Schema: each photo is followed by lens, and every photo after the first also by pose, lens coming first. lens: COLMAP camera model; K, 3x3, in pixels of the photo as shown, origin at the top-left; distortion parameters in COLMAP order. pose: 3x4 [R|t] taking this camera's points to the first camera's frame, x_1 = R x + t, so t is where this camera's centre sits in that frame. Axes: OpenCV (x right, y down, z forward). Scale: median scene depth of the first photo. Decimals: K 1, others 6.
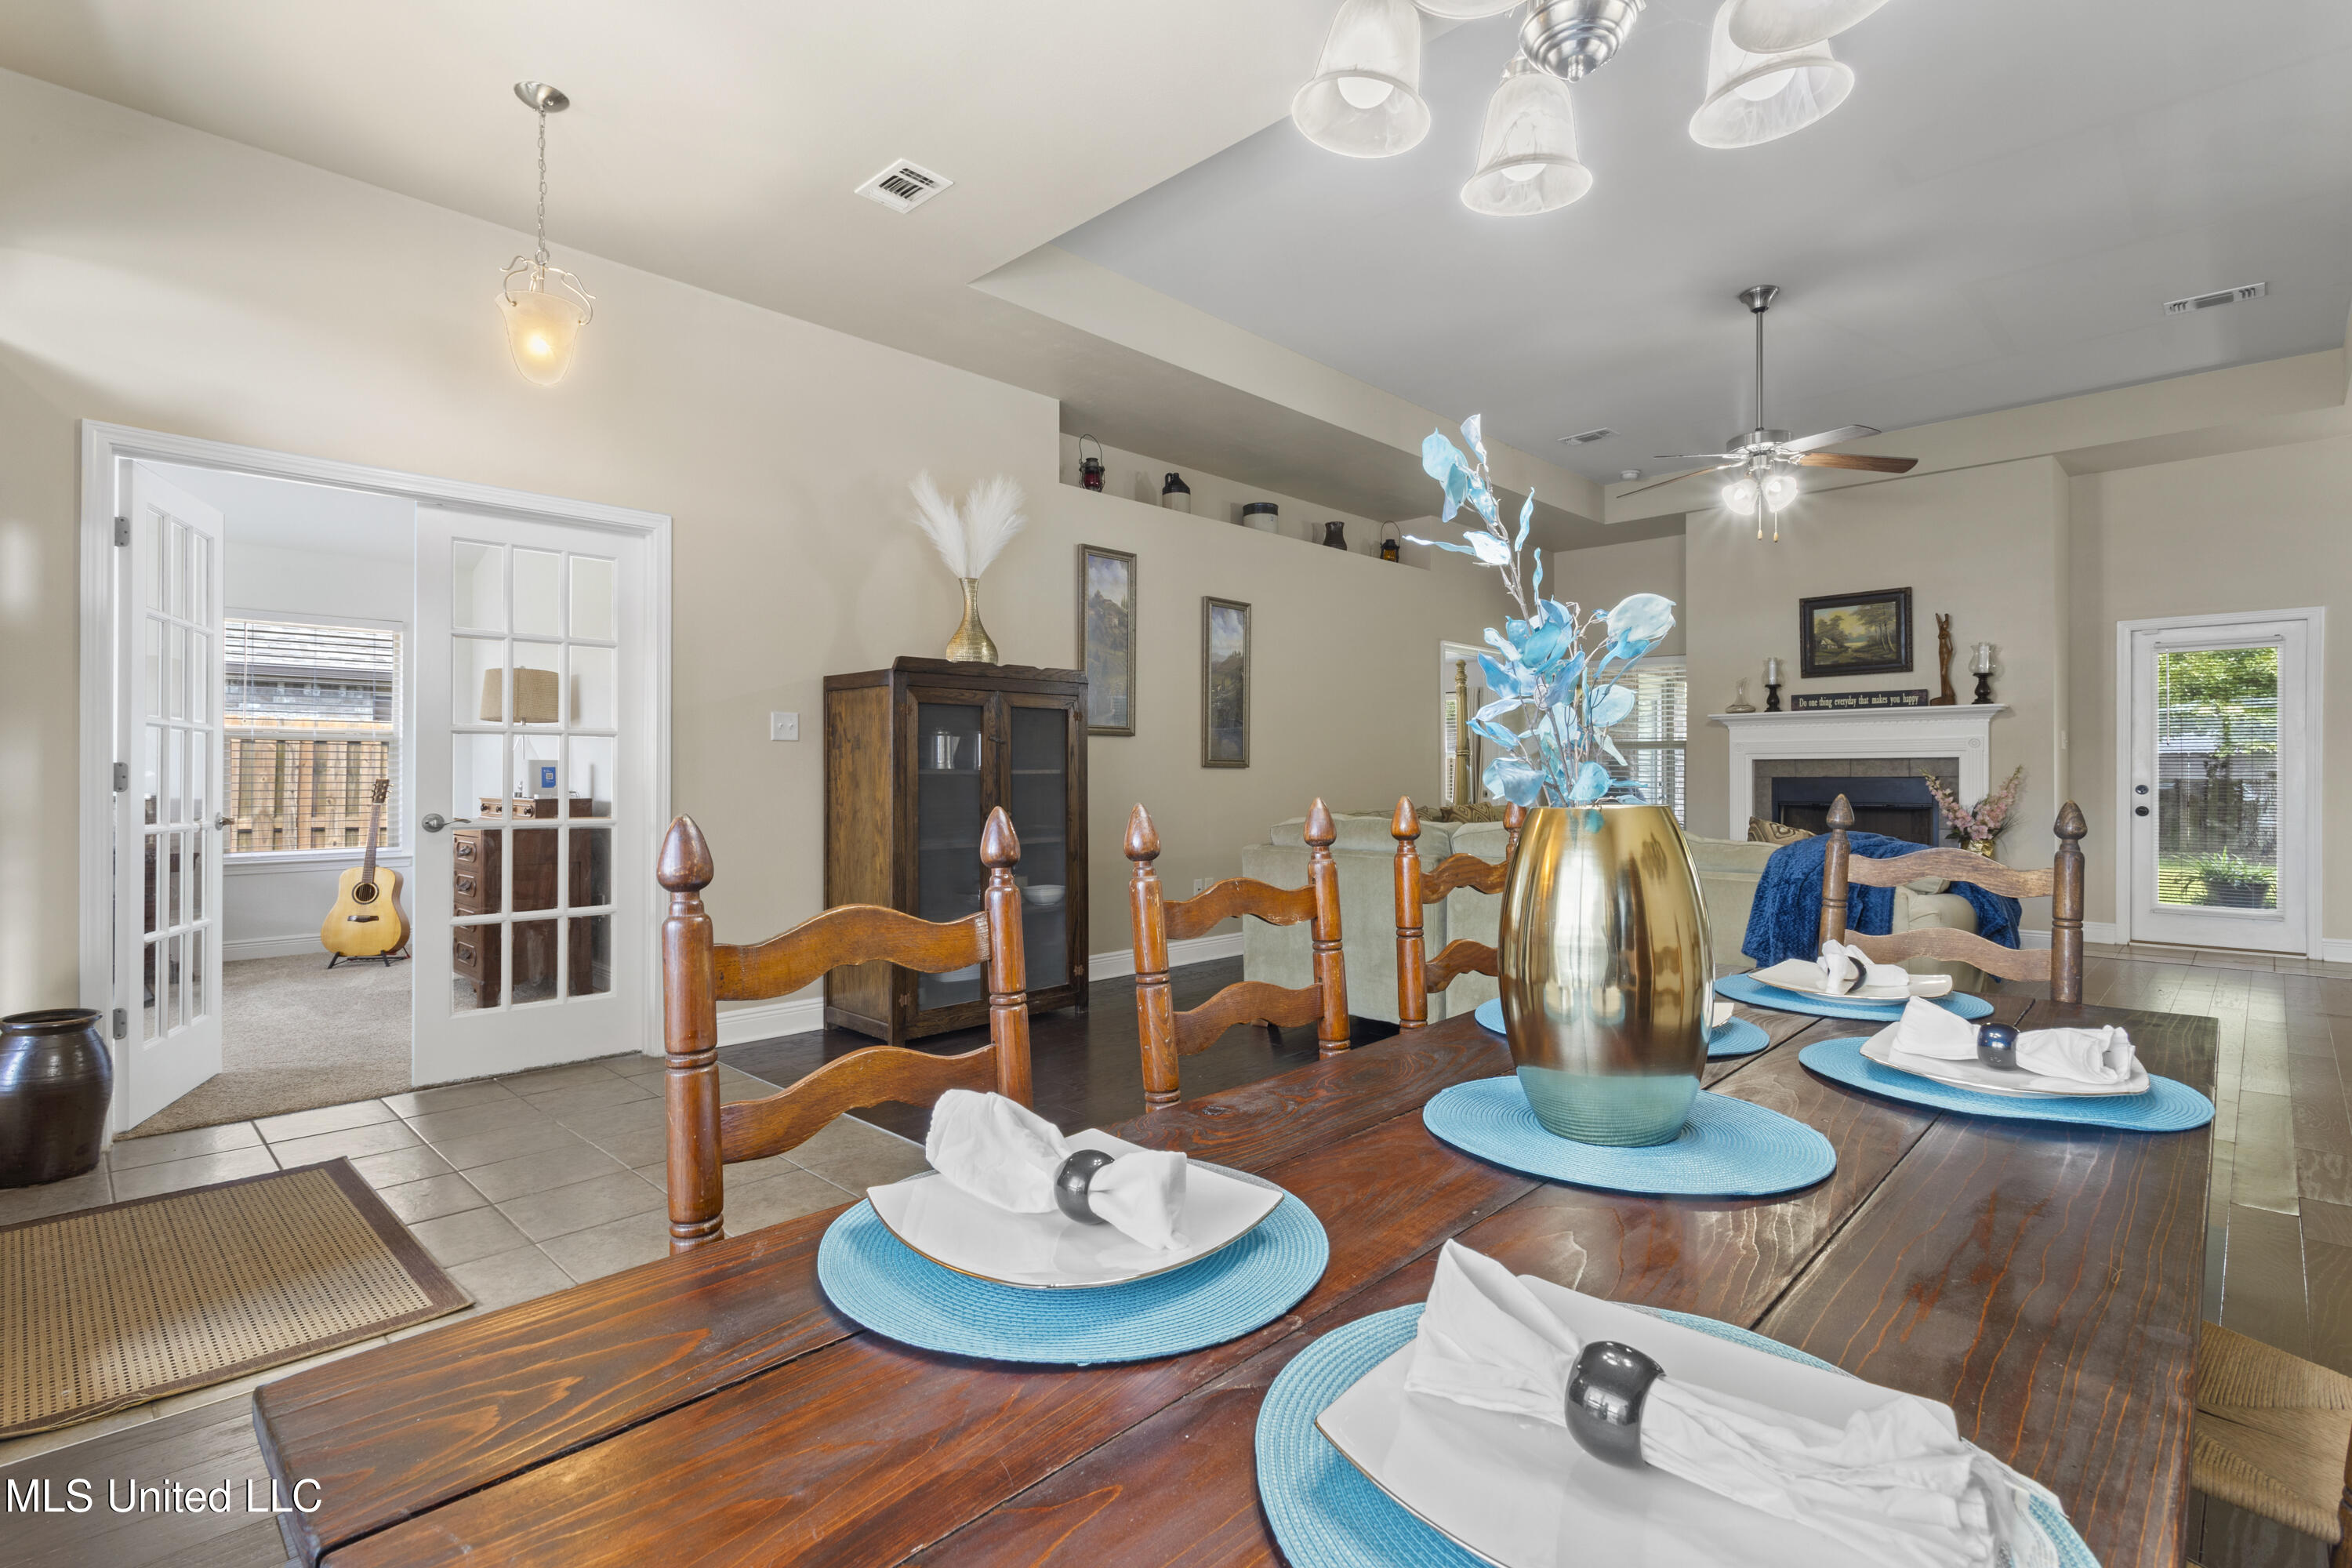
lens RADIAL K [[1102.6, 0, 1192.9], [0, 1102.6, 765.9], [0, 0, 1]] dist [0.003962, 0.001211]
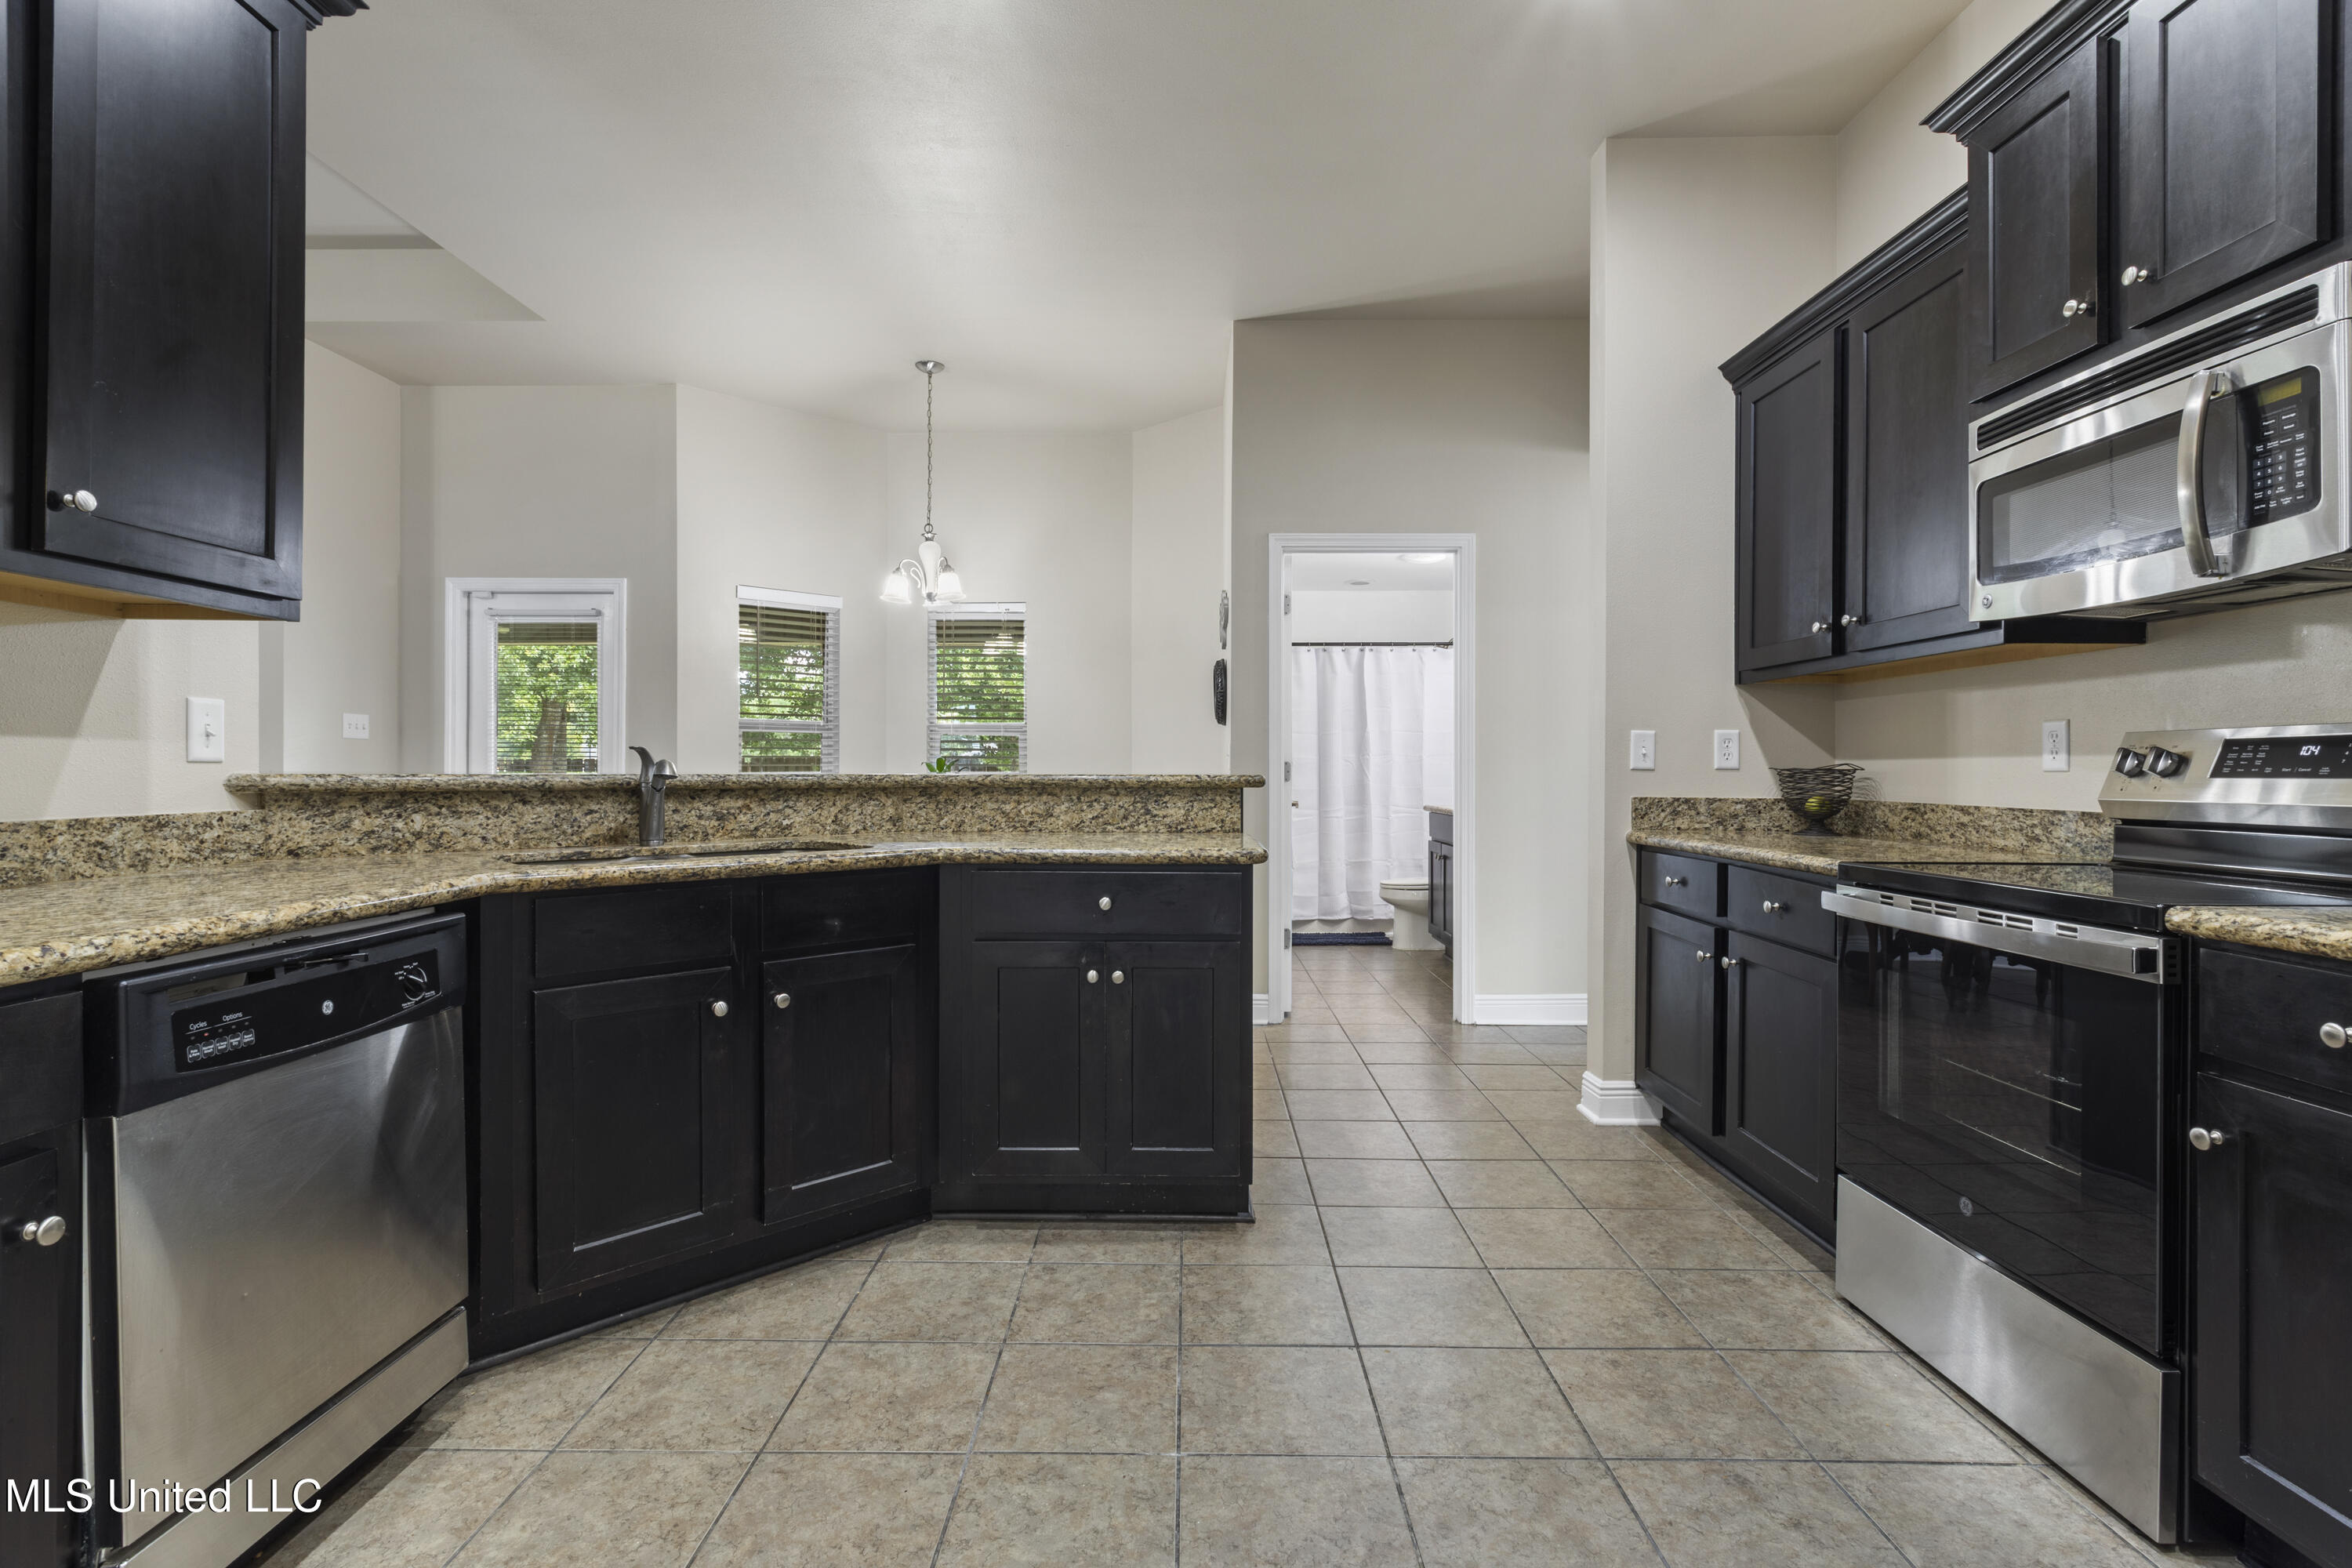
lens RADIAL K [[1102.6, 0, 1147.9], [0, 1102.6, 764.7], [0, 0, 1]] dist [0.003962, 0.001211]
pose [[0.740494, 0.010508, 0.671980, 0.680785], [-0.009142, 0.999943, -0.005562, 0.002462], [-0.672000, -0.002025, 0.740548, 0.084125]]
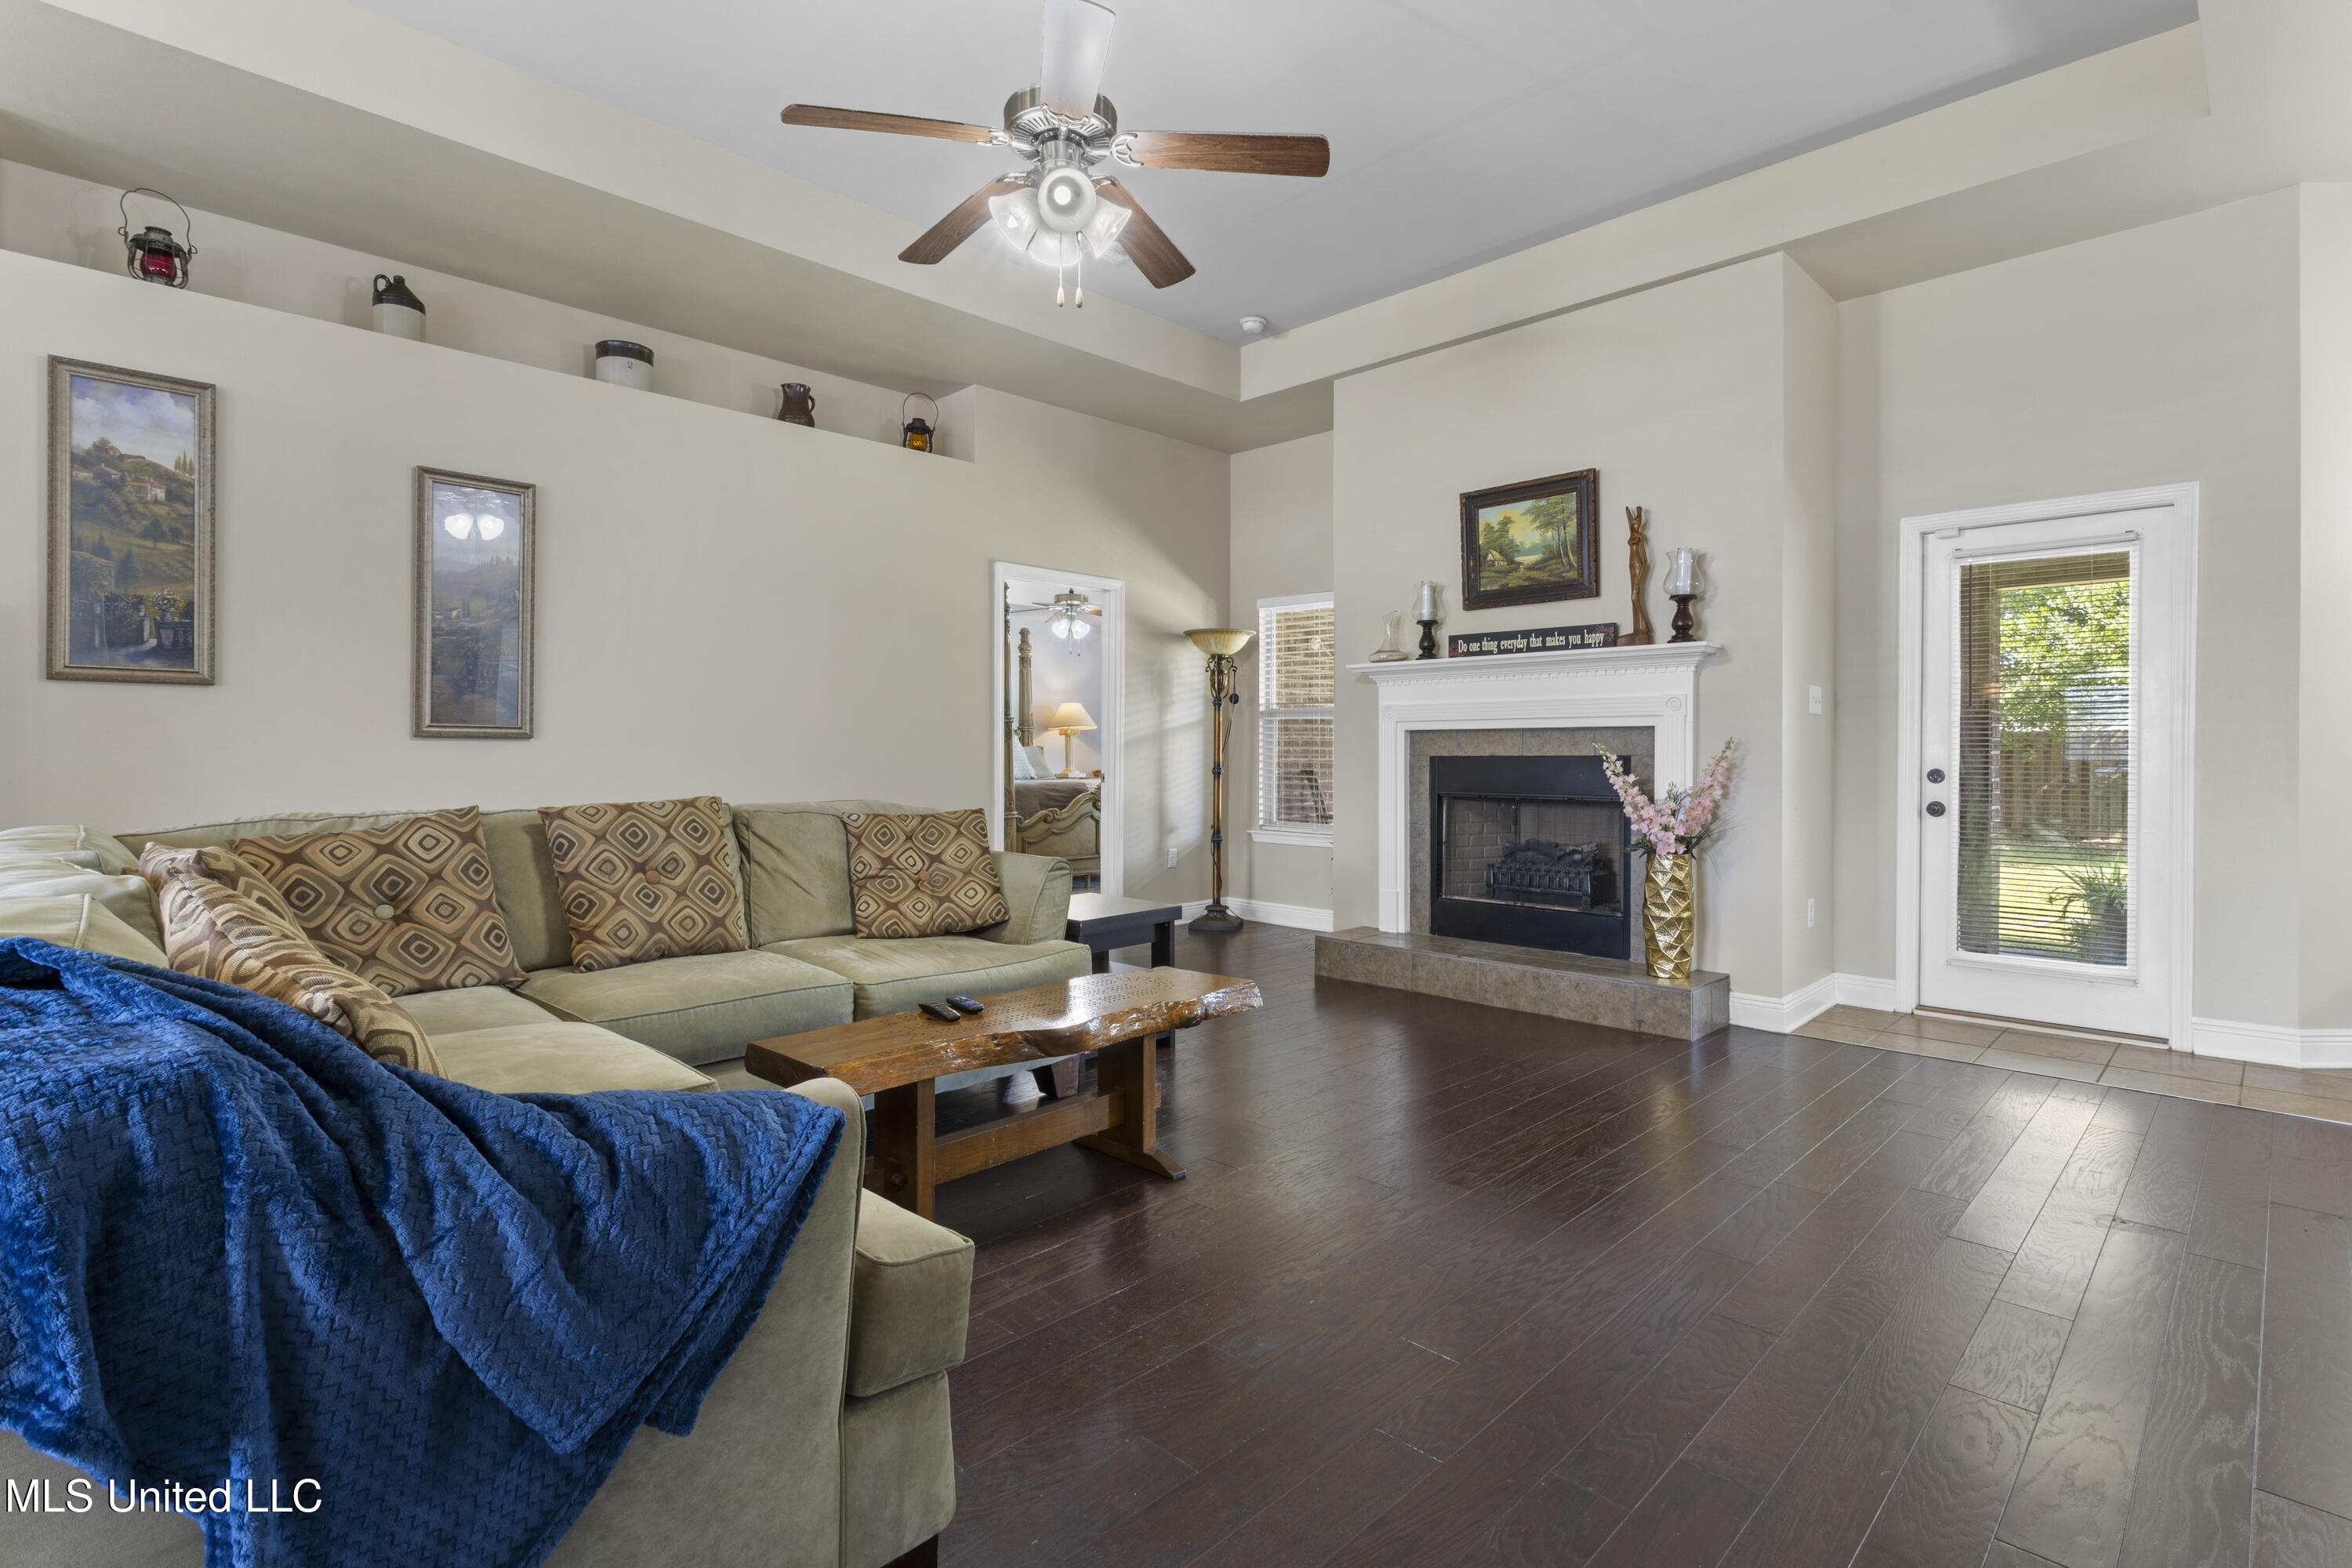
lens RADIAL K [[1102.6, 0, 1202.5], [0, 1102.6, 747.9], [0, 0, 1]] dist [0.003962, 0.001211]
pose [[0.999945, 0.002127, -0.010257, 0.431599], [-0.002086, 0.999990, 0.004075, 0.003309], [0.010265, -0.004053, 0.999939, 0.343963]]
